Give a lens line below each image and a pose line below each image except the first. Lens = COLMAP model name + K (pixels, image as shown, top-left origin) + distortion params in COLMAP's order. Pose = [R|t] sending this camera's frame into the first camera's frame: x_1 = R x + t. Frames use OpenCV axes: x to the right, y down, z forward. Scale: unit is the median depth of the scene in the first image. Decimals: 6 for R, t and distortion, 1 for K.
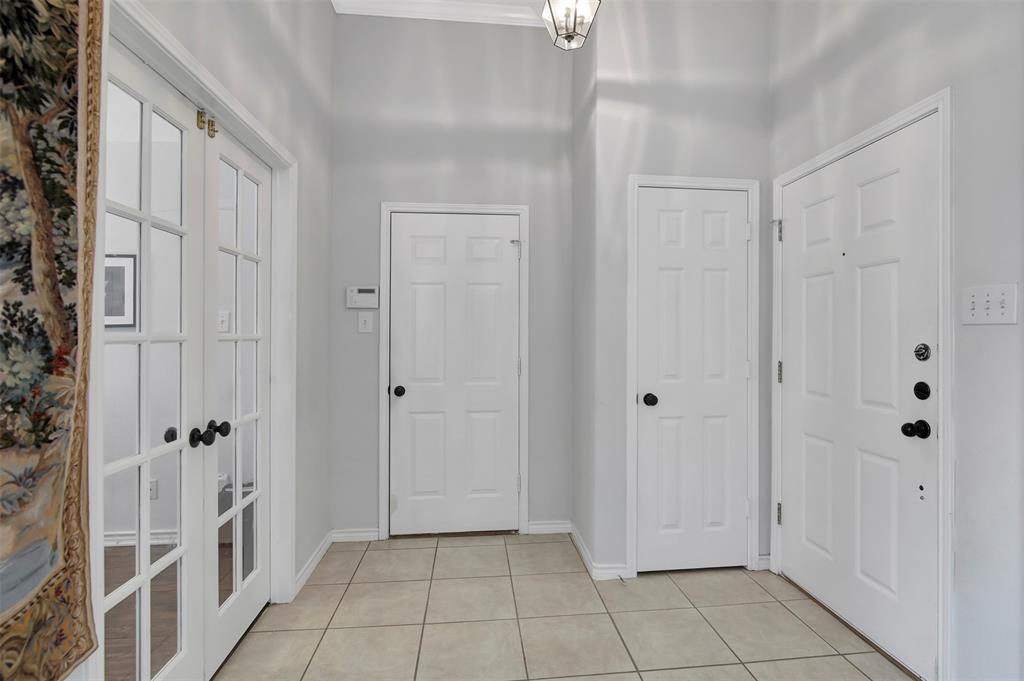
lens RADIAL K [[502.9, 0, 514.5], [0, 502.9, 333.2], [0, 0, 1]] dist [-0.022650, 0.001776]
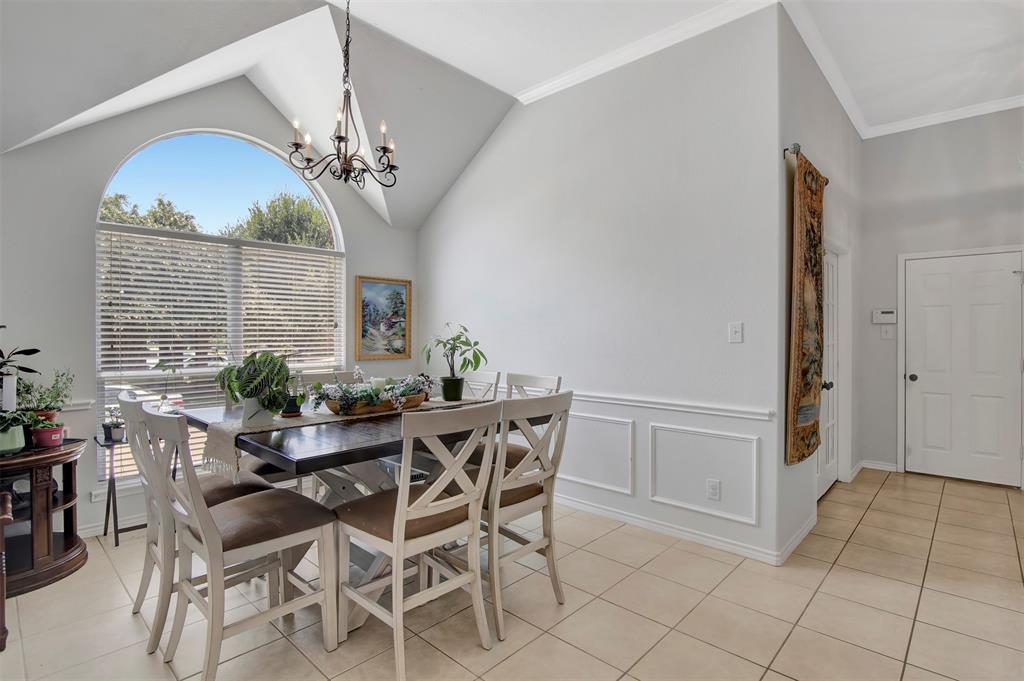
lens RADIAL K [[502.9, 0, 520.4], [0, 502.9, 337.5], [0, 0, 1]] dist [-0.022650, 0.001776]
pose [[0.668017, -0.003069, -0.744140, 0.093477], [-0.002689, 0.999975, -0.006539, 0.007359], [0.744141, 0.006369, 0.667992, -0.883992]]
